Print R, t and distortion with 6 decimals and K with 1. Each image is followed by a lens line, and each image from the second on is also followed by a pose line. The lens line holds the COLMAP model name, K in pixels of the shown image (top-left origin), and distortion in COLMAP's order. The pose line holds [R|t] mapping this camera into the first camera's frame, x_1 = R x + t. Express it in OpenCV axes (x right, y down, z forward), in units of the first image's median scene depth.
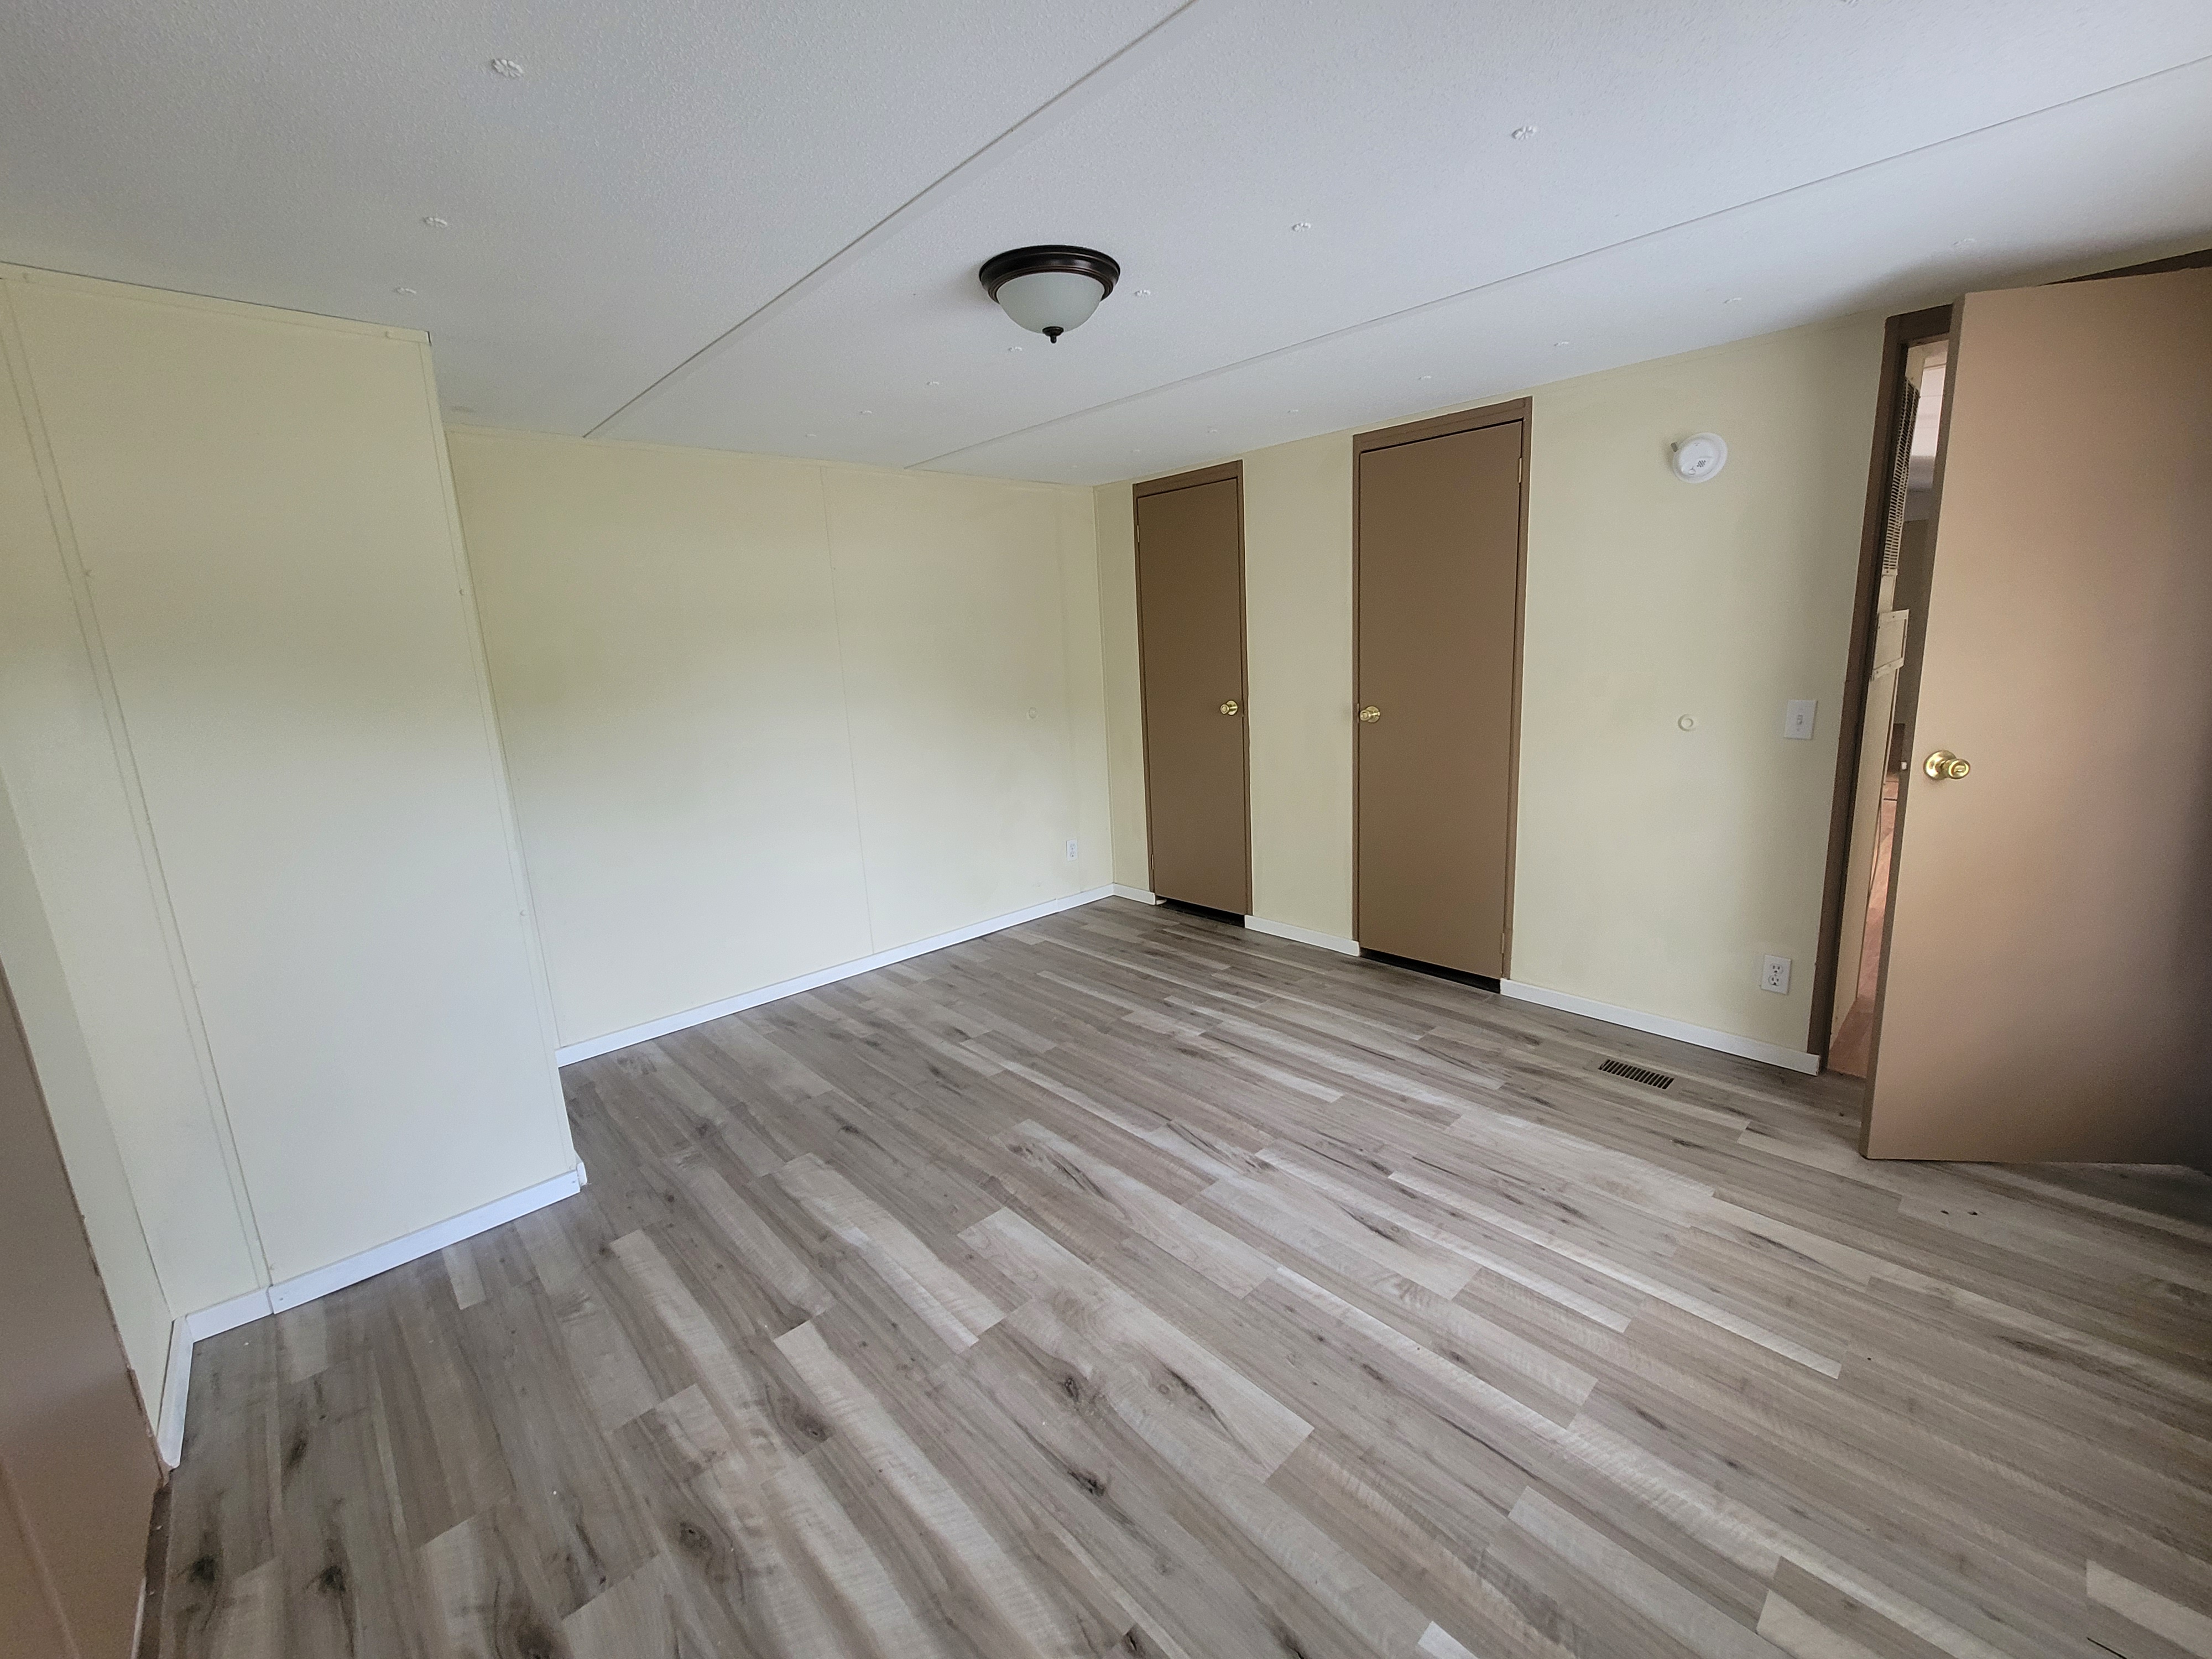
lens RADIAL K [[902.1, 0, 1114.5], [0, 902.1, 821.0], [0, 0, 1]] dist [-0.002627, 0.001018]
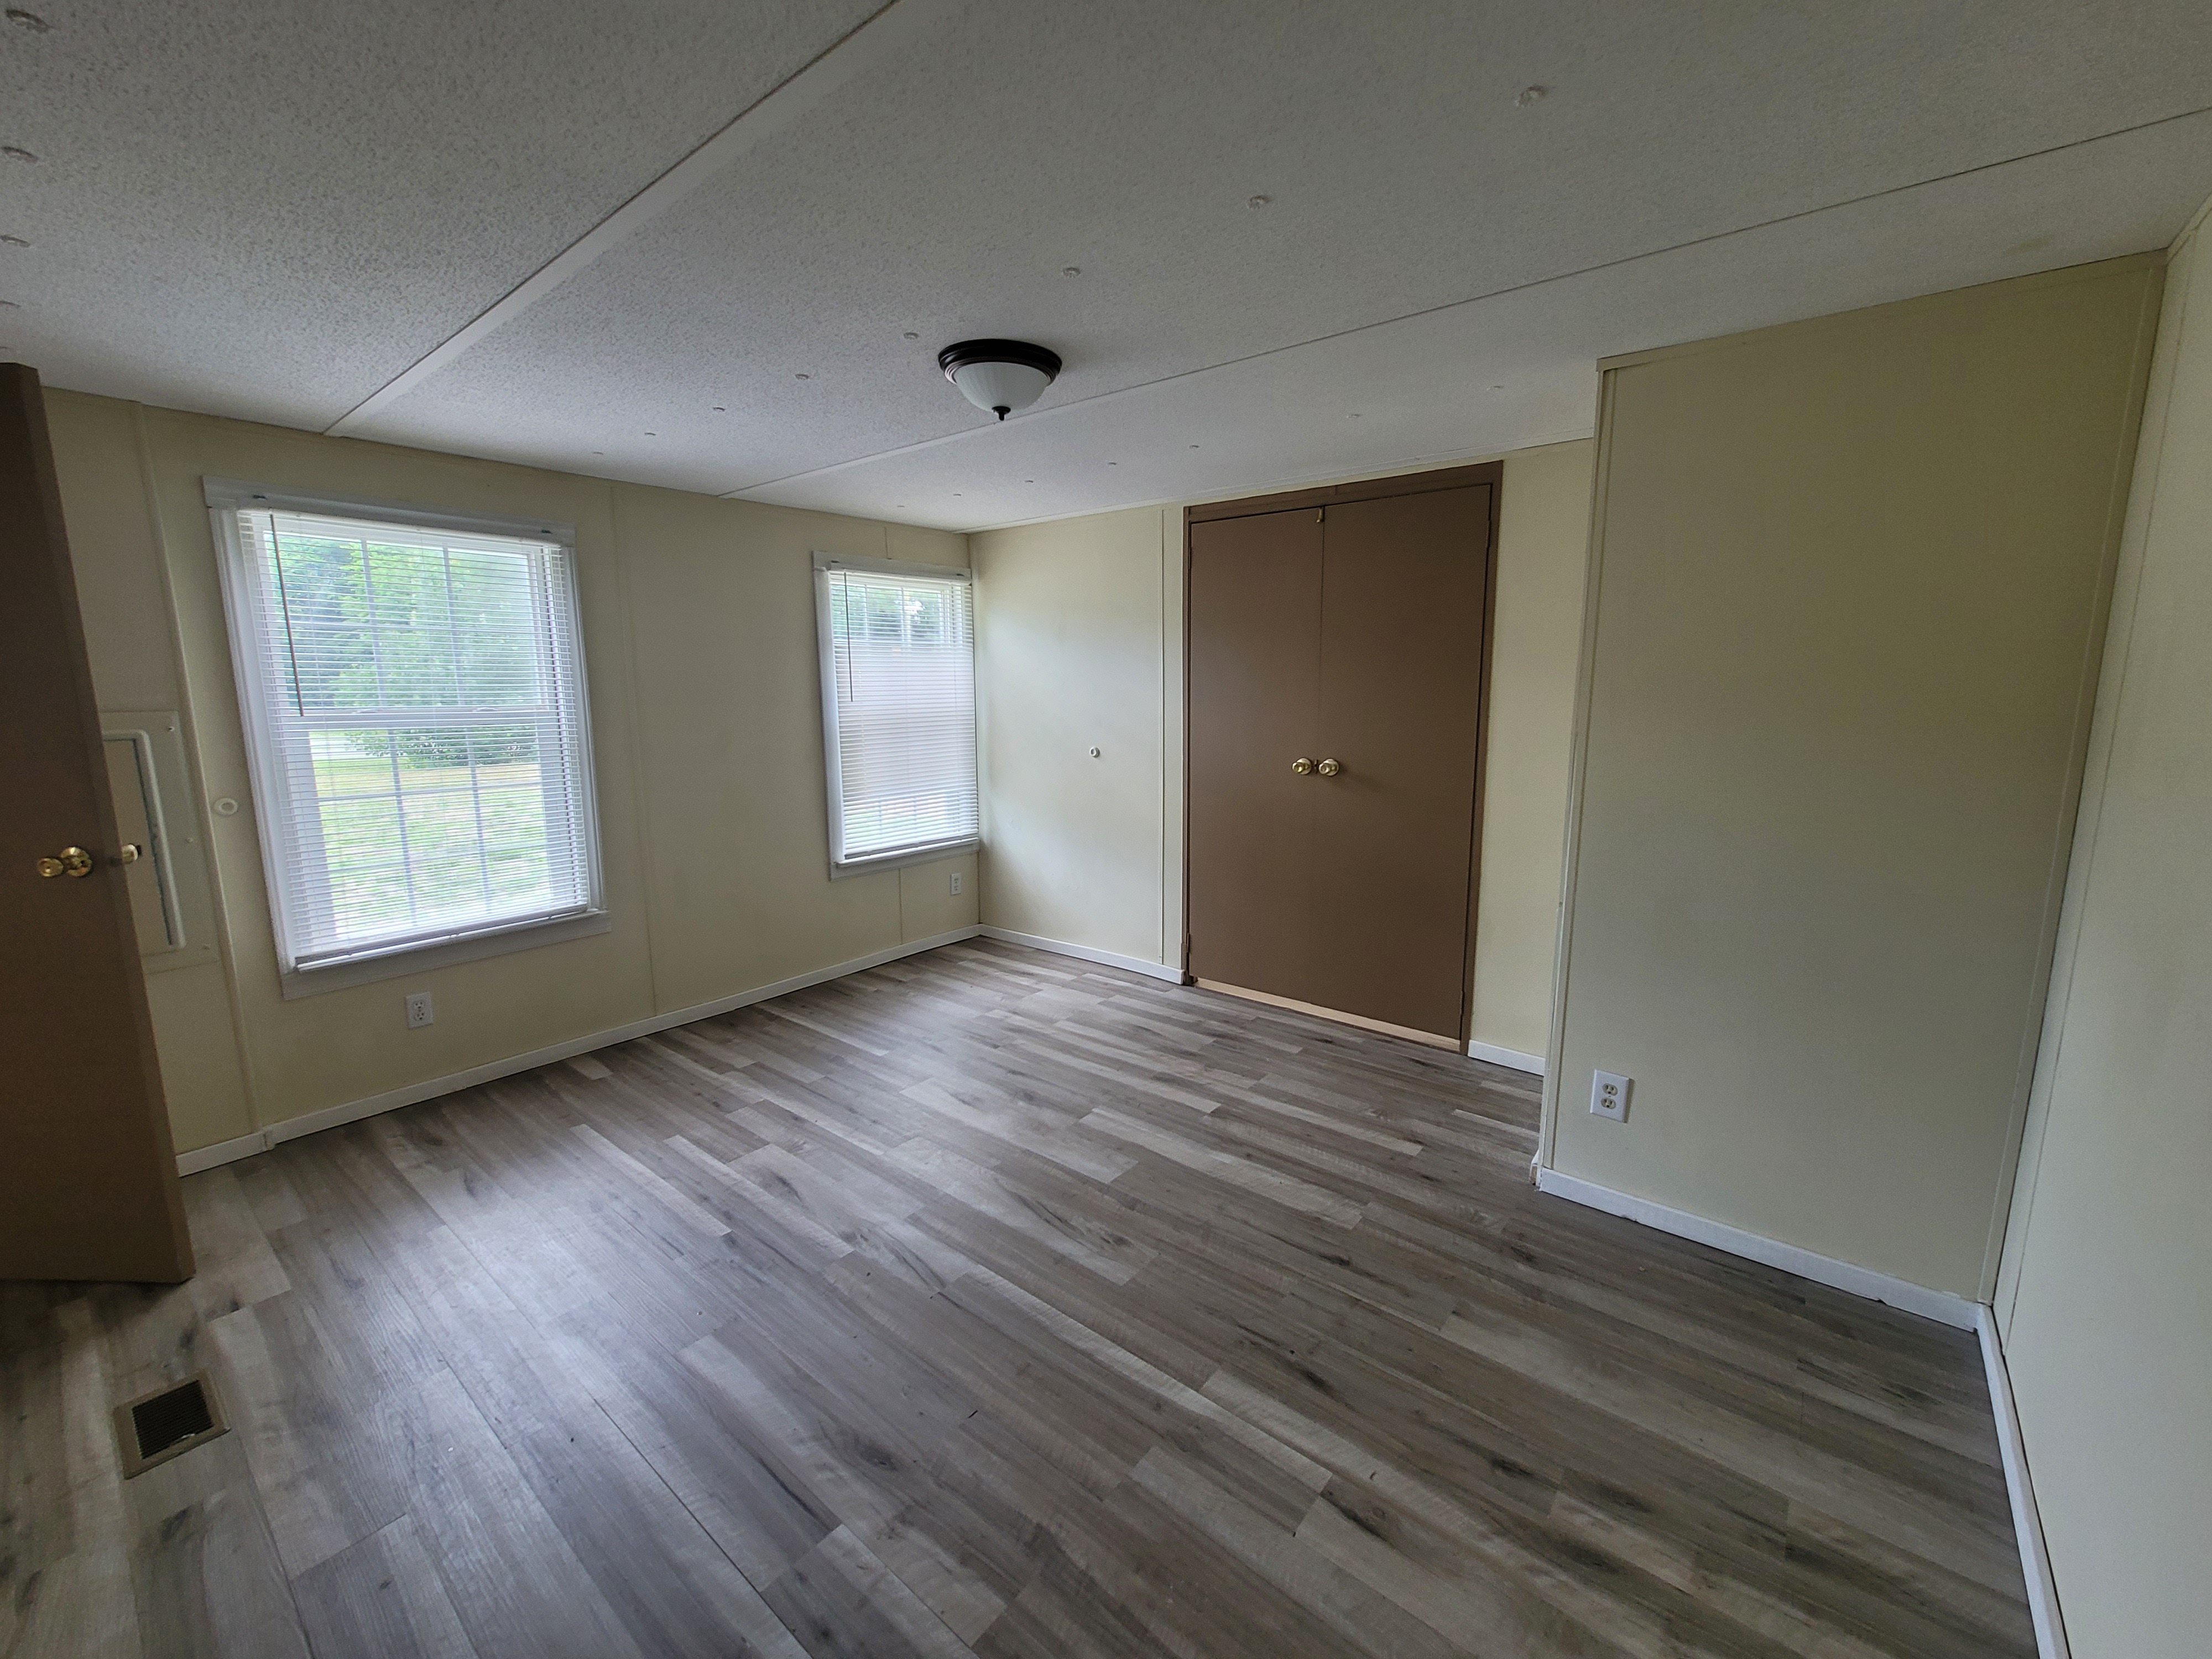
lens RADIAL K [[902.1, 0, 1111.7], [0, 902.1, 821.3], [0, 0, 1]] dist [-0.002627, 0.001018]
pose [[-0.989927, 0.071830, -0.122002, -0.021983], [0.023191, 0.932368, 0.360765, -0.361192], [0.139665, 0.354302, -0.924643, 1.752694]]
